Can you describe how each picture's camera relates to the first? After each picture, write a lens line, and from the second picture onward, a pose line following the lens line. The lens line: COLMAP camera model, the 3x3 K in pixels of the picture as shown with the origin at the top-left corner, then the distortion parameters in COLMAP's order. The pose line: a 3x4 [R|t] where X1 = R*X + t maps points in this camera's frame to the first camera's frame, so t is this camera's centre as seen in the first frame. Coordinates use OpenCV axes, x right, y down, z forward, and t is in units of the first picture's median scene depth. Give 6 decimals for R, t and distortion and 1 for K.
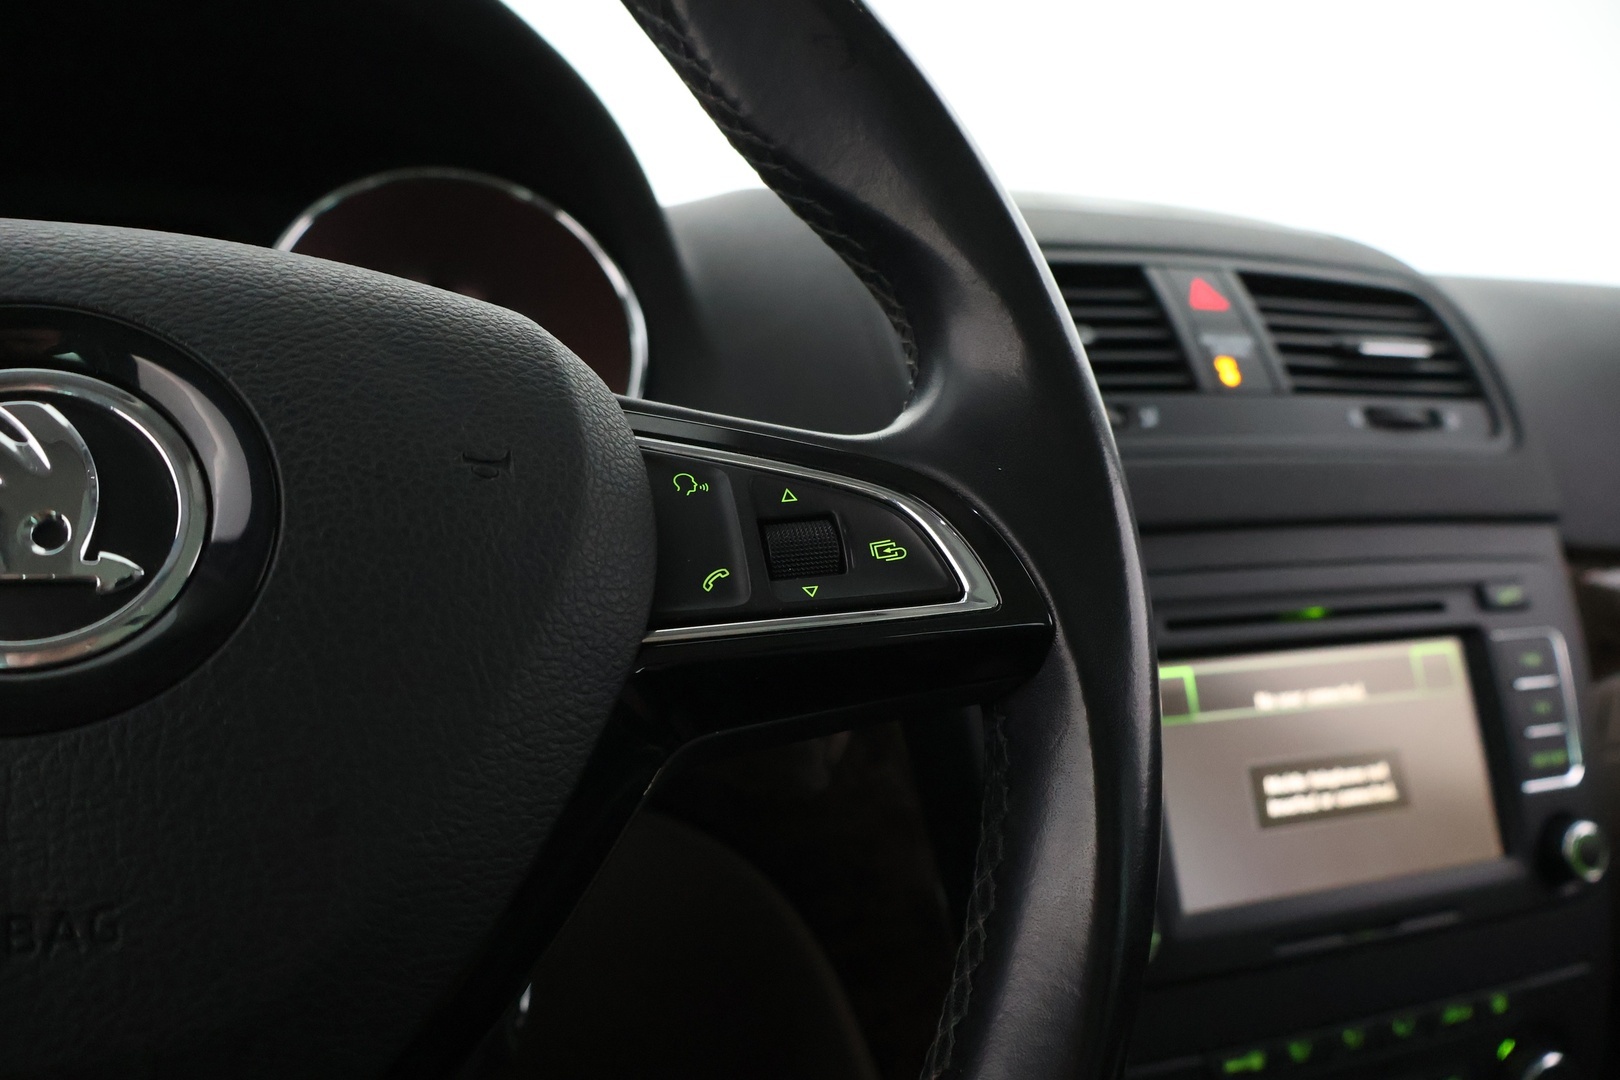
lens RADIAL K [[1342.6, 0, 819.6], [0, 1342.6, 530.1], [0, 0, 1]] dist [-0.015320, 0.000136]
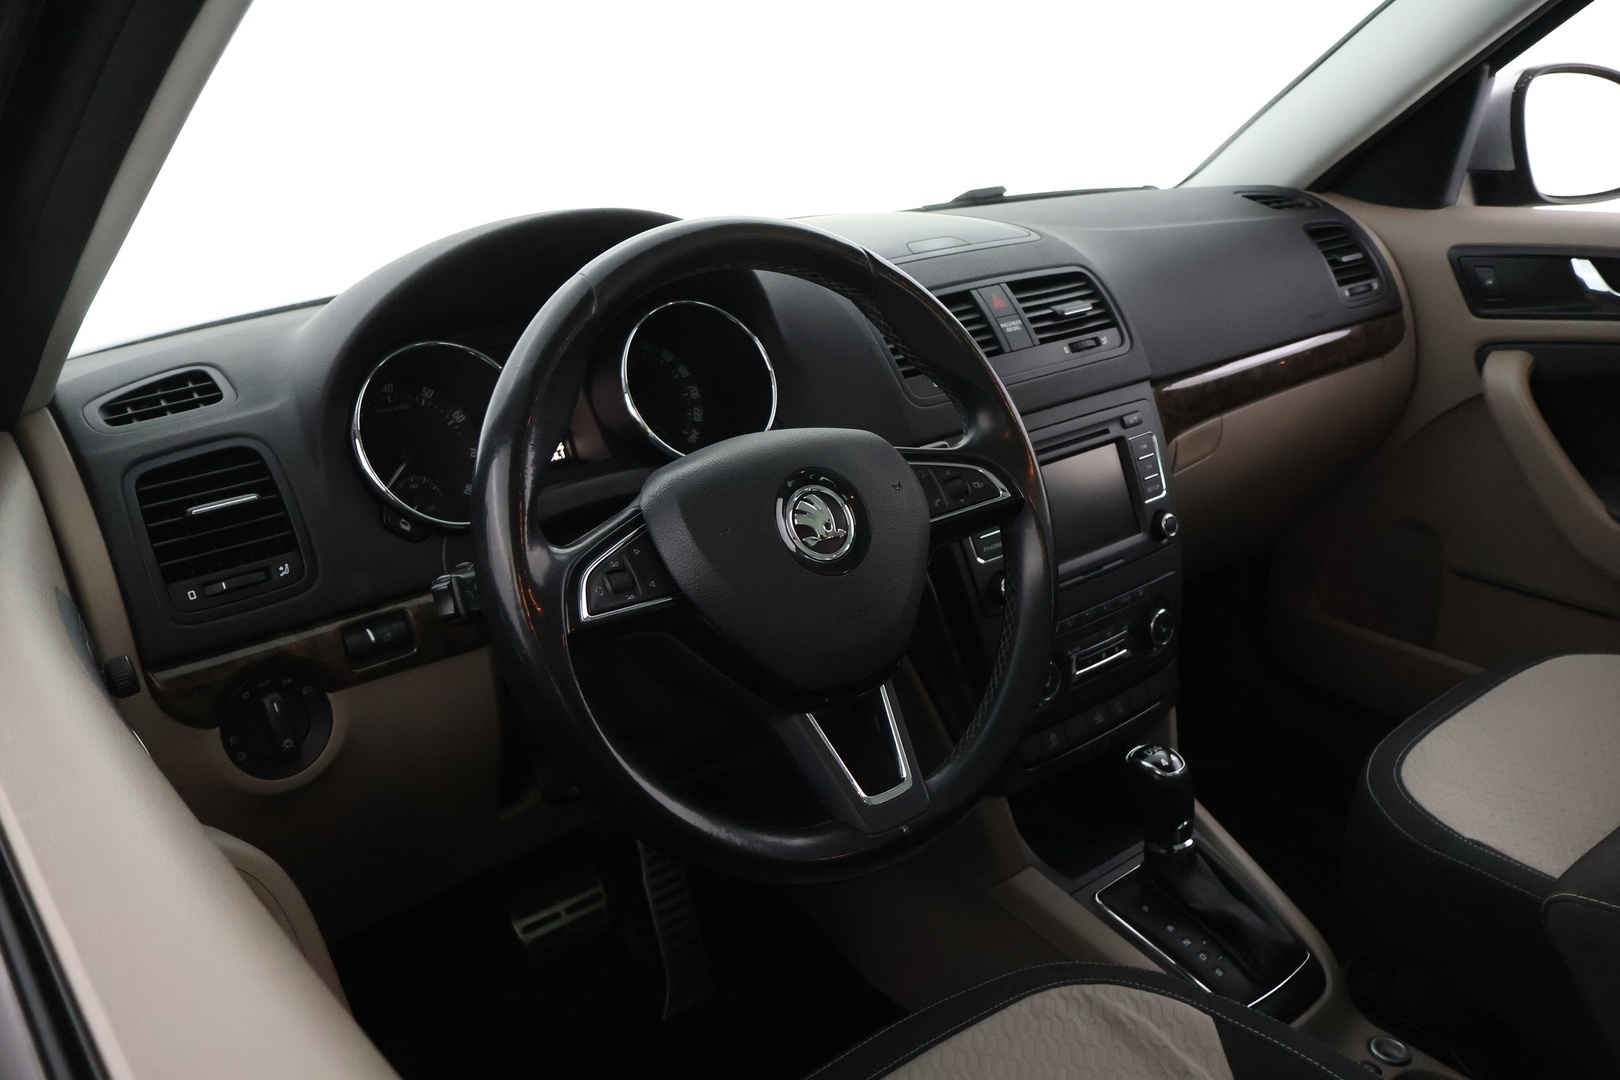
lens RADIAL K [[1342.6, 0, 803.5], [0, 1342.6, 543.5], [0, 0, 1]] dist [-0.015320, 0.000136]
pose [[0.960307, -0.163474, 0.226023, -0.580890], [0.112555, 0.968473, 0.222243, -0.321724], [-0.255228, -0.187982, 0.948431, -1.073707]]
